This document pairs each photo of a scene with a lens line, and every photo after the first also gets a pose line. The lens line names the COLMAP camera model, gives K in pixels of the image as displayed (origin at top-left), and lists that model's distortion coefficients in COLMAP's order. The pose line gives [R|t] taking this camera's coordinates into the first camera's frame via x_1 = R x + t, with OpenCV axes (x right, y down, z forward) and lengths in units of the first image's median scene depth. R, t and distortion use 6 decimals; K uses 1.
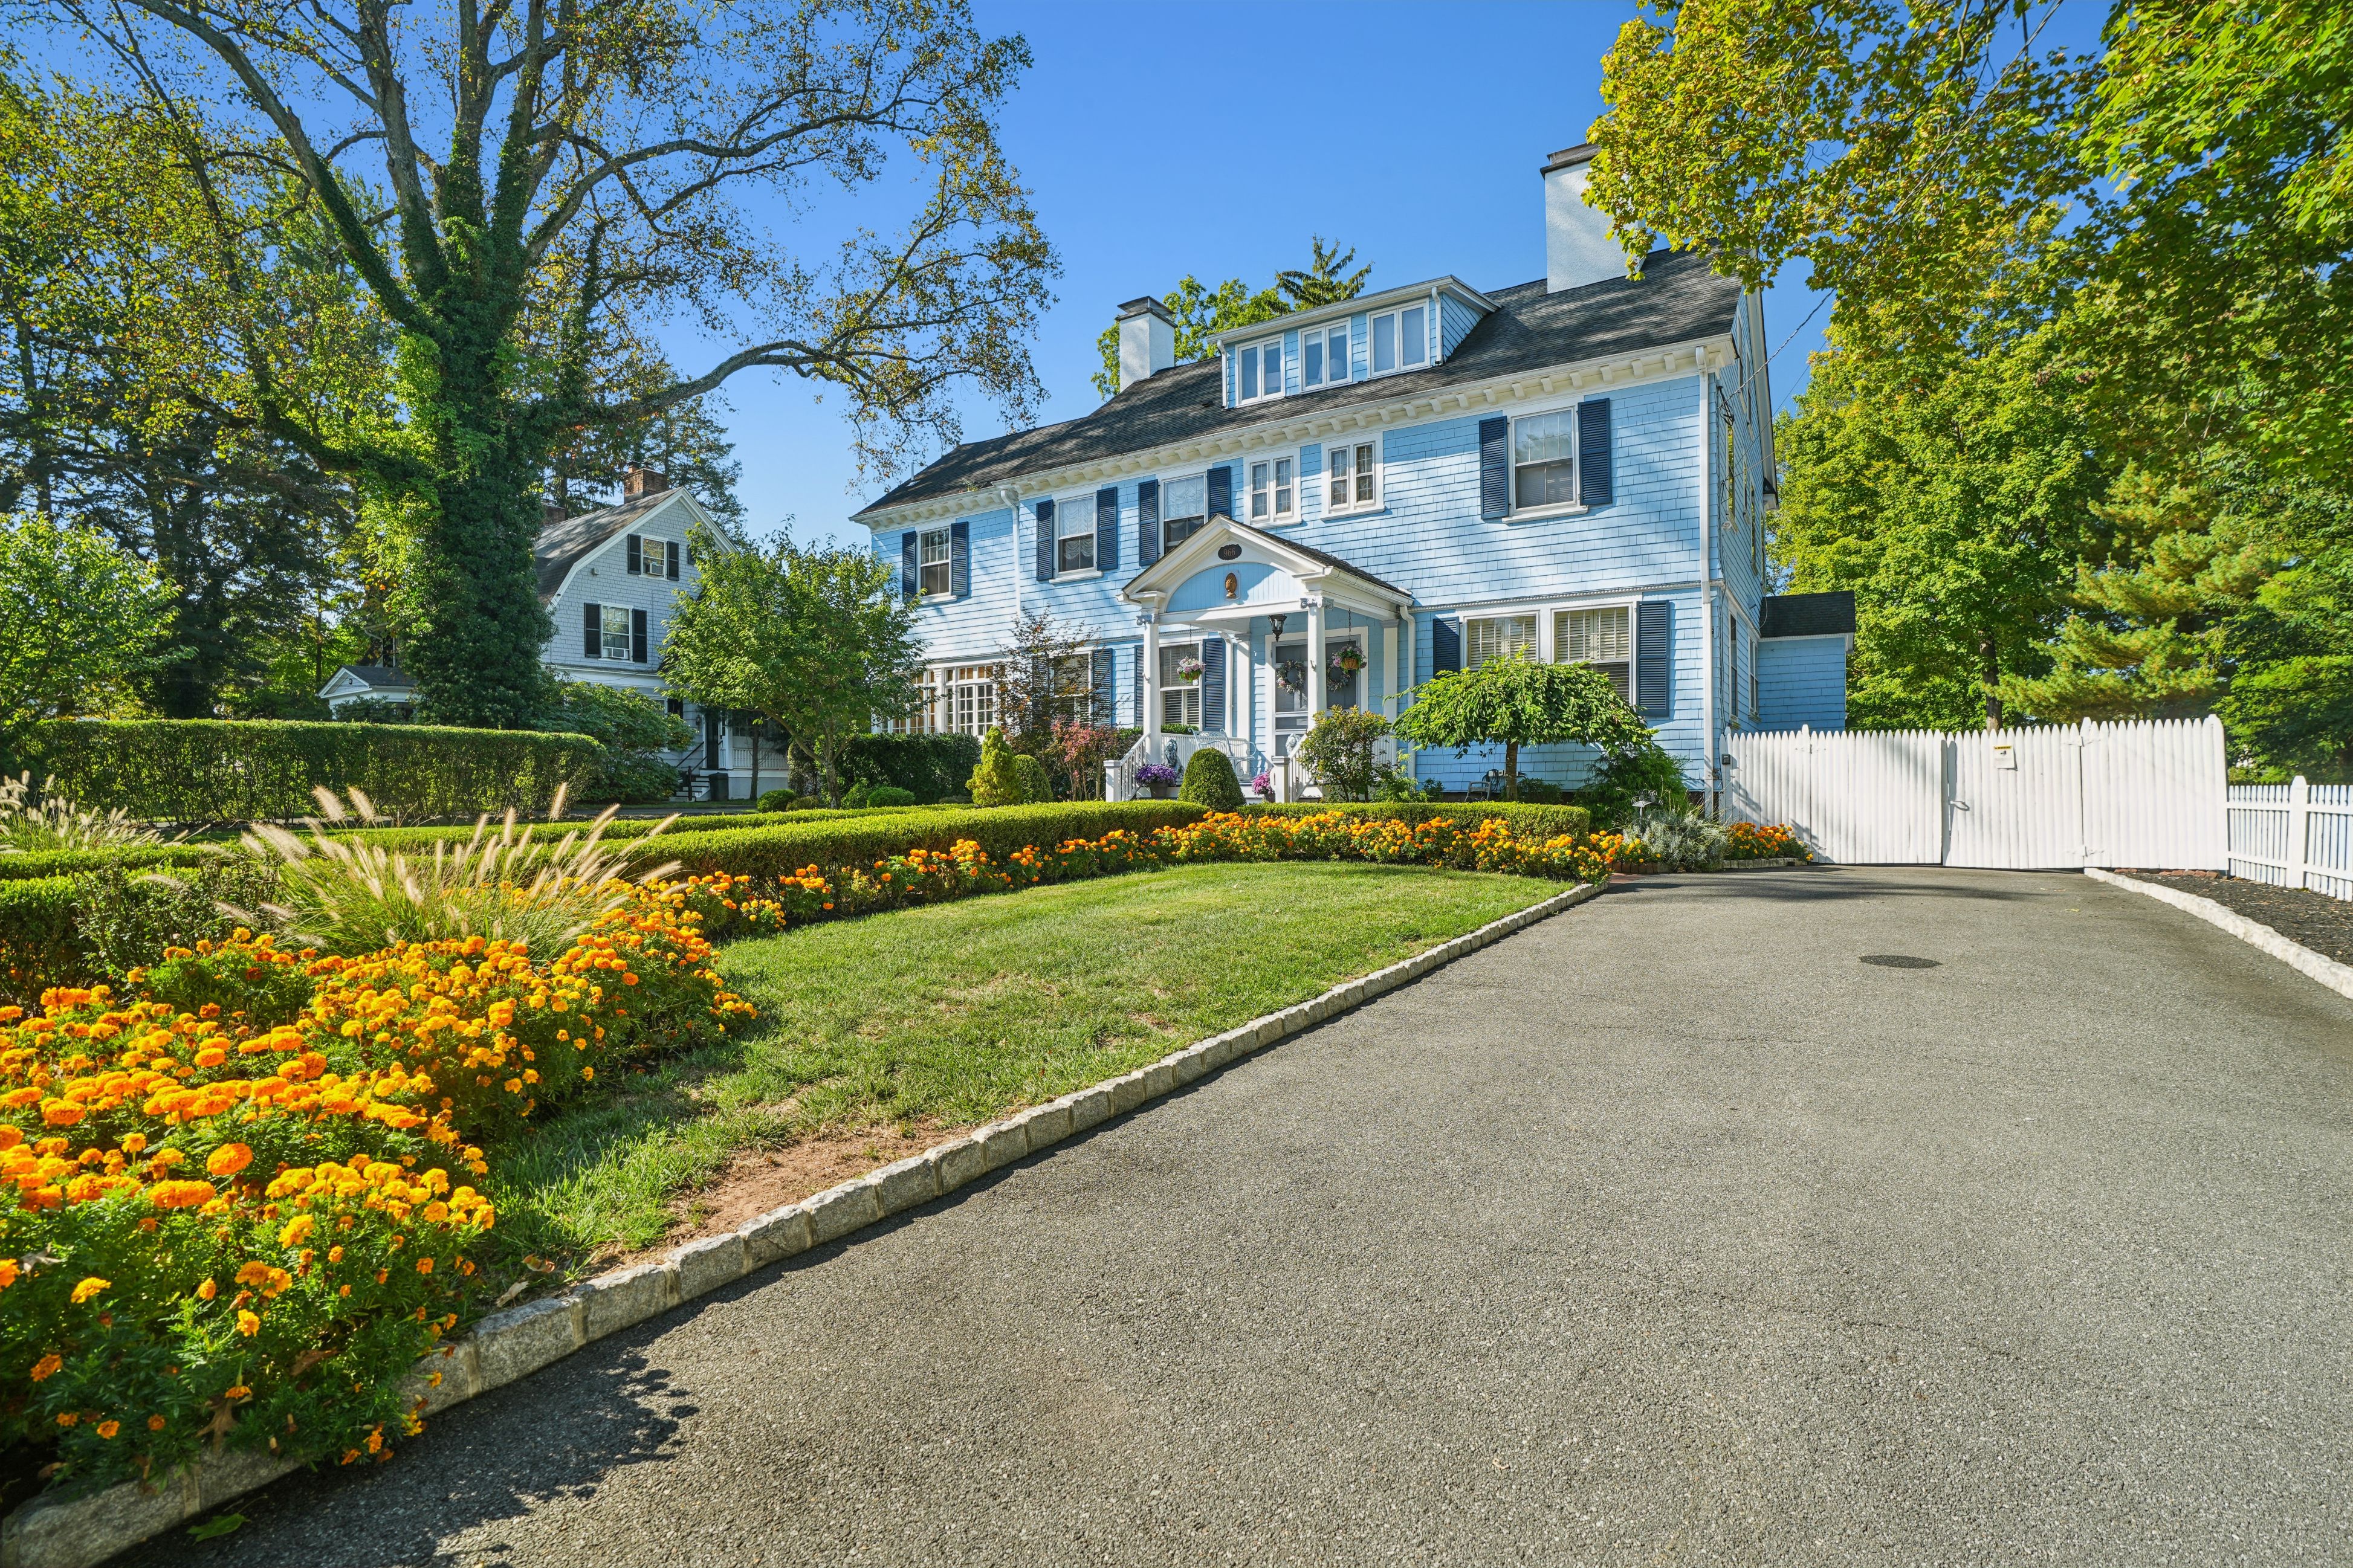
lens RADIAL K [[1086.8, 0, 1180.1], [0, 1086.8, 801.2], [0, 0, 1]] dist [-0.024751, 0.007990]
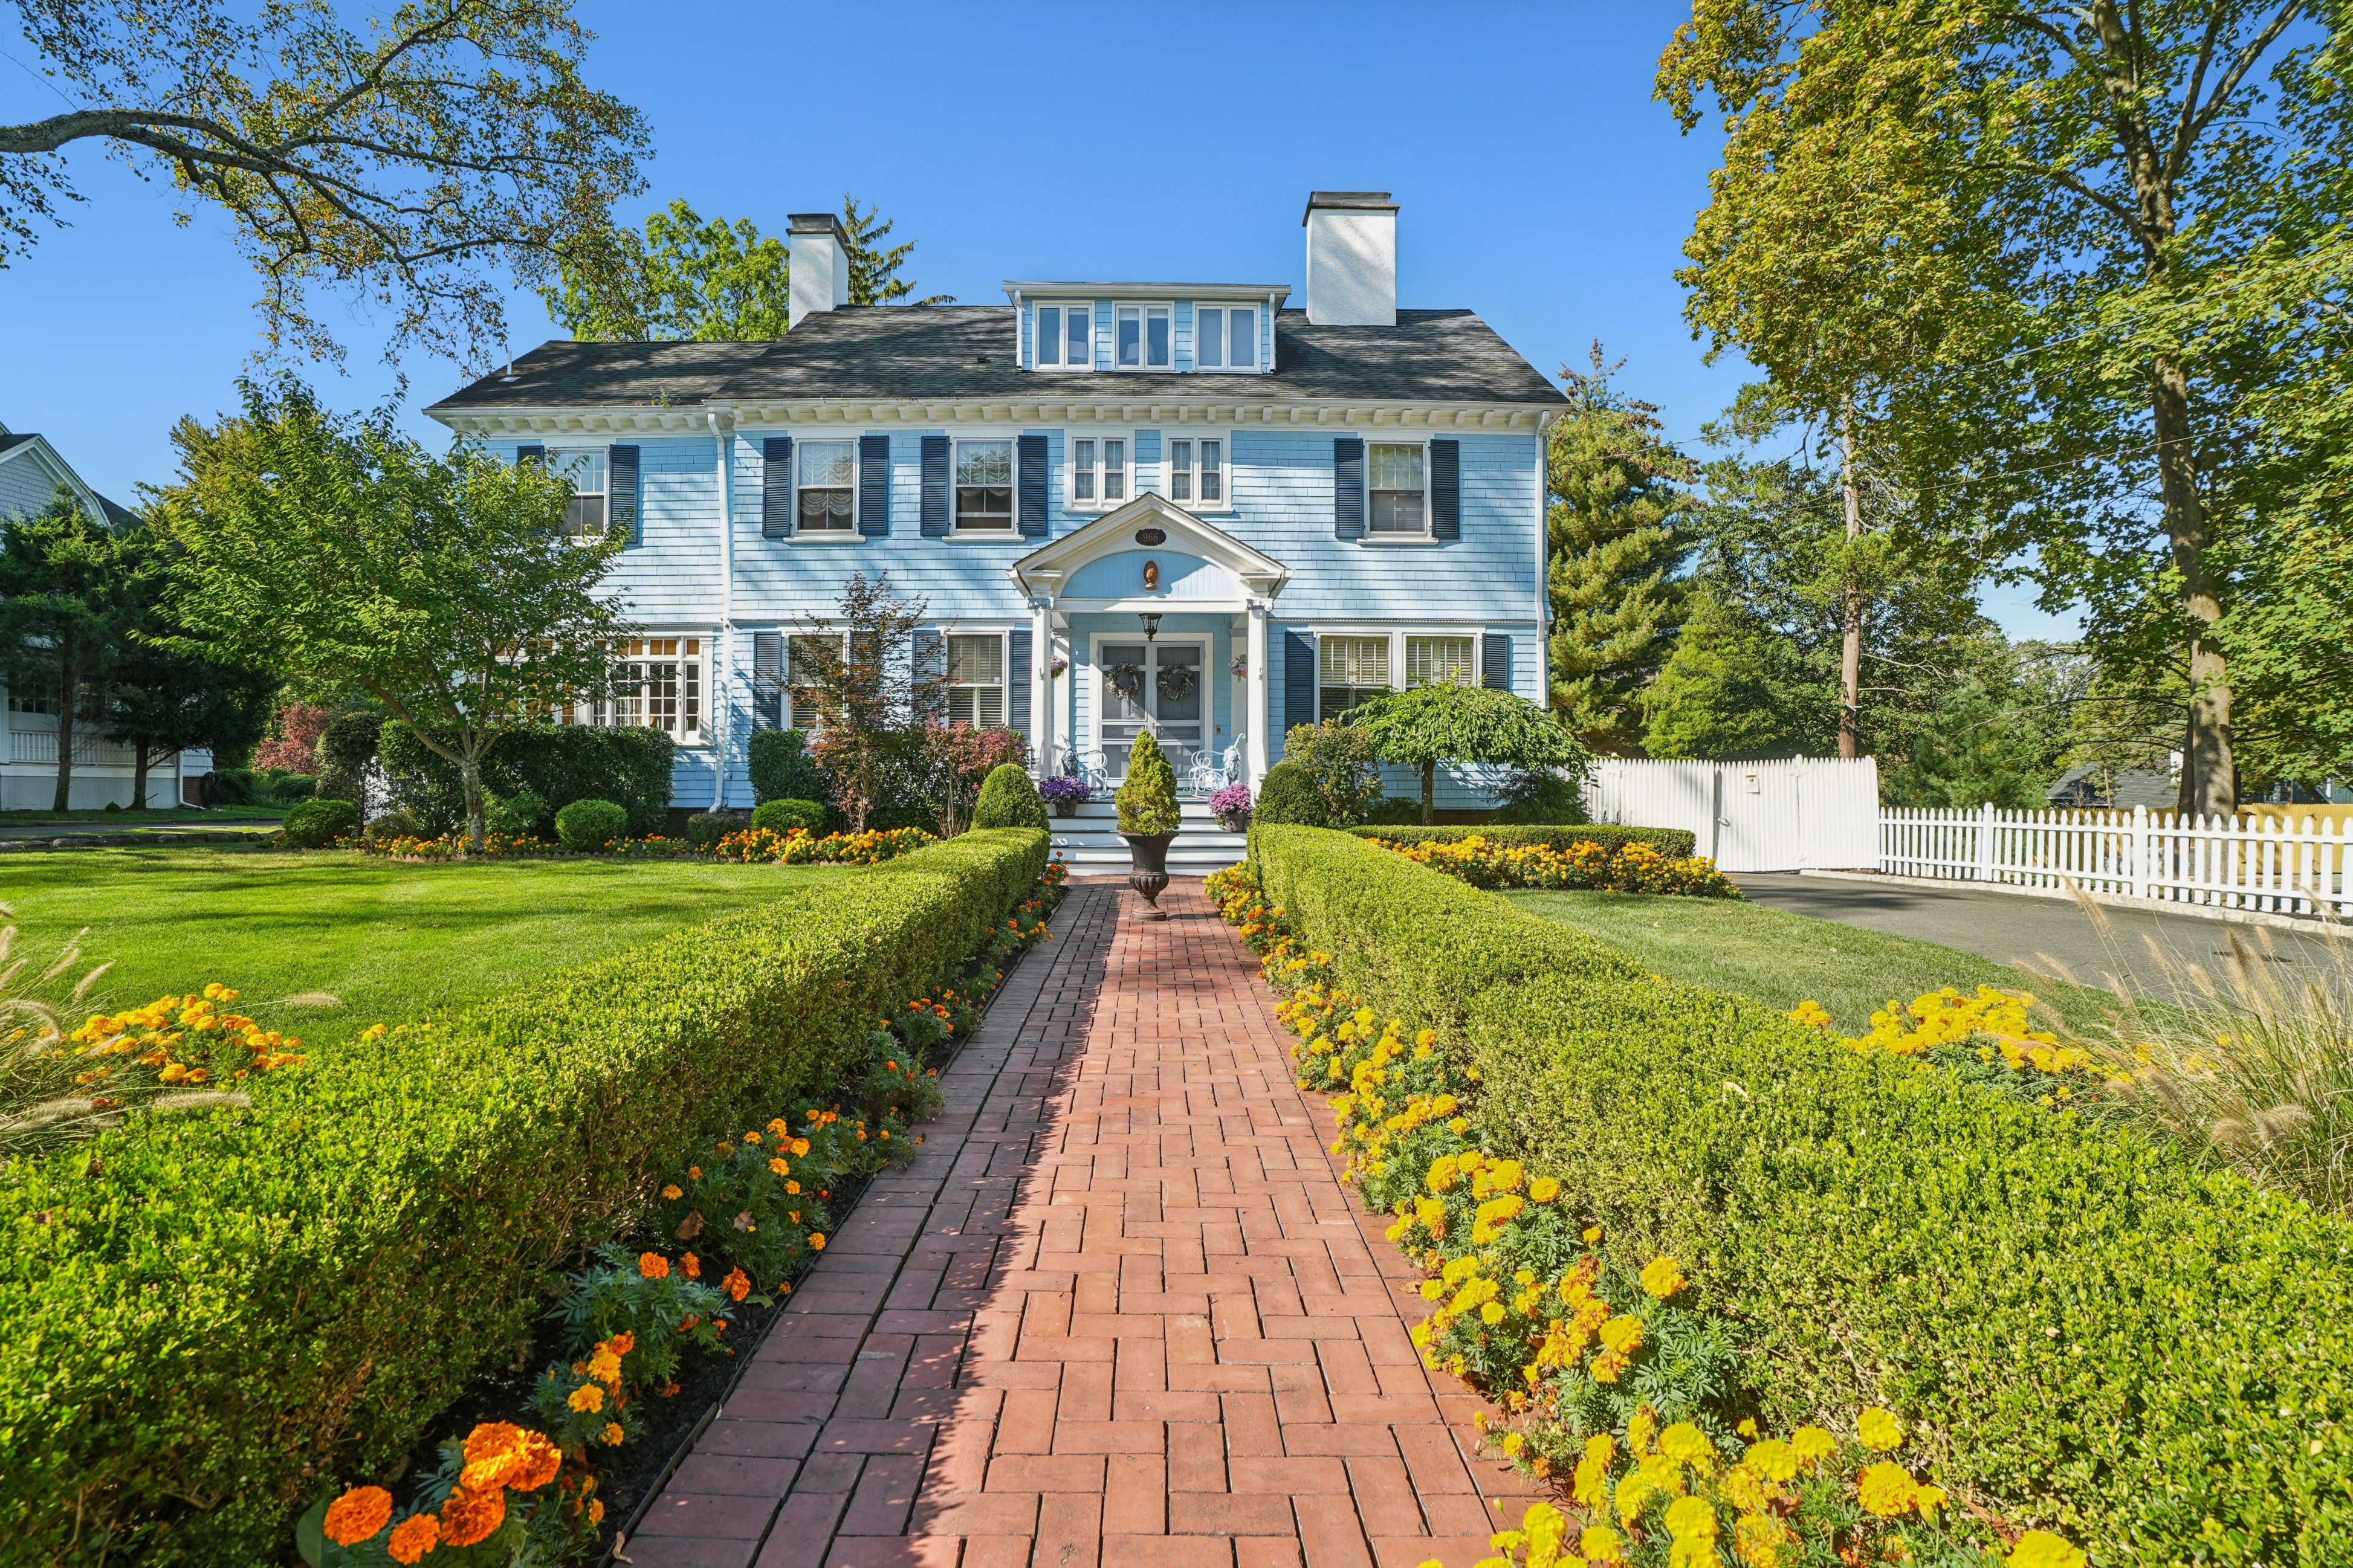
lens RADIAL K [[1086.8, 0, 1185.3], [0, 1086.8, 795.2], [0, 0, 1]] dist [-0.024751, 0.007990]
pose [[0.843227, 0.006027, 0.537524, -0.334903], [-0.000771, 0.999950, -0.010002, -0.009981], [-0.537558, 0.008019, 0.843189, 0.205044]]
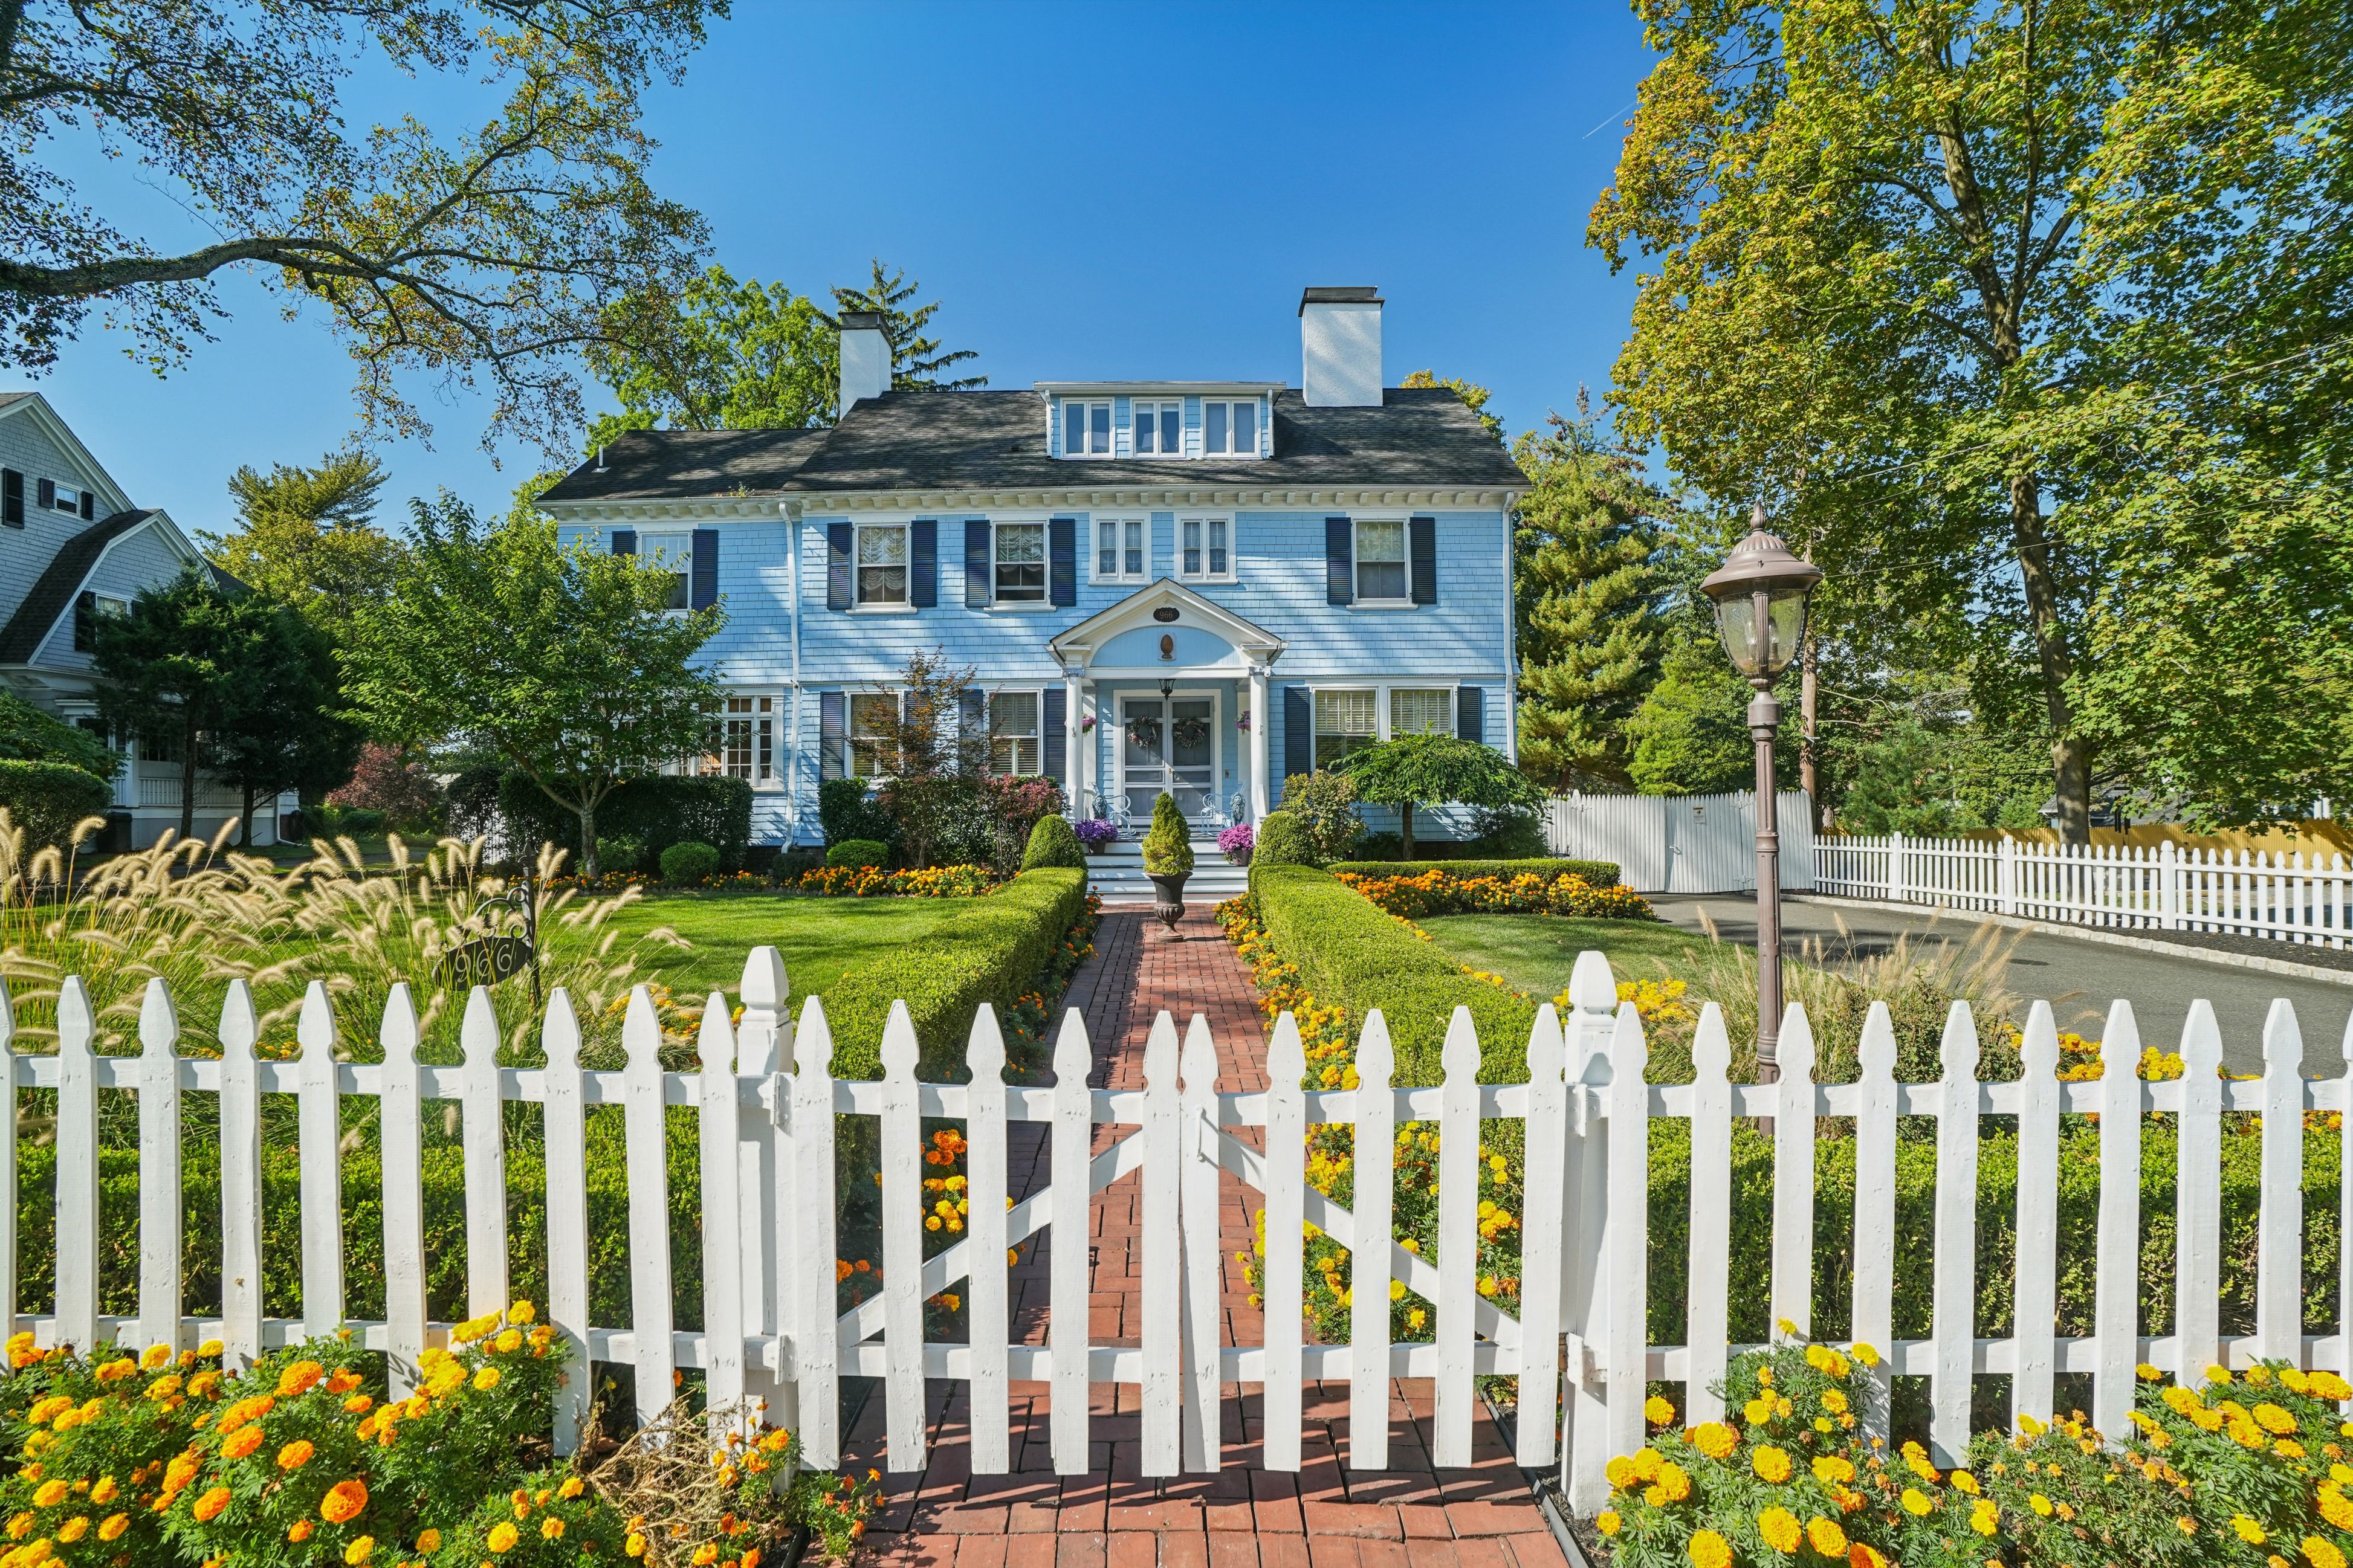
lens RADIAL K [[1086.8, 0, 1185.2], [0, 1086.8, 793.8], [0, 0, 1]] dist [-0.024751, 0.007990]
pose [[0.850170, 0.007675, 0.526452, -0.401221], [0.008976, 0.999537, -0.029067, -0.024154], [-0.526431, 0.029437, 0.849708, 0.098829]]
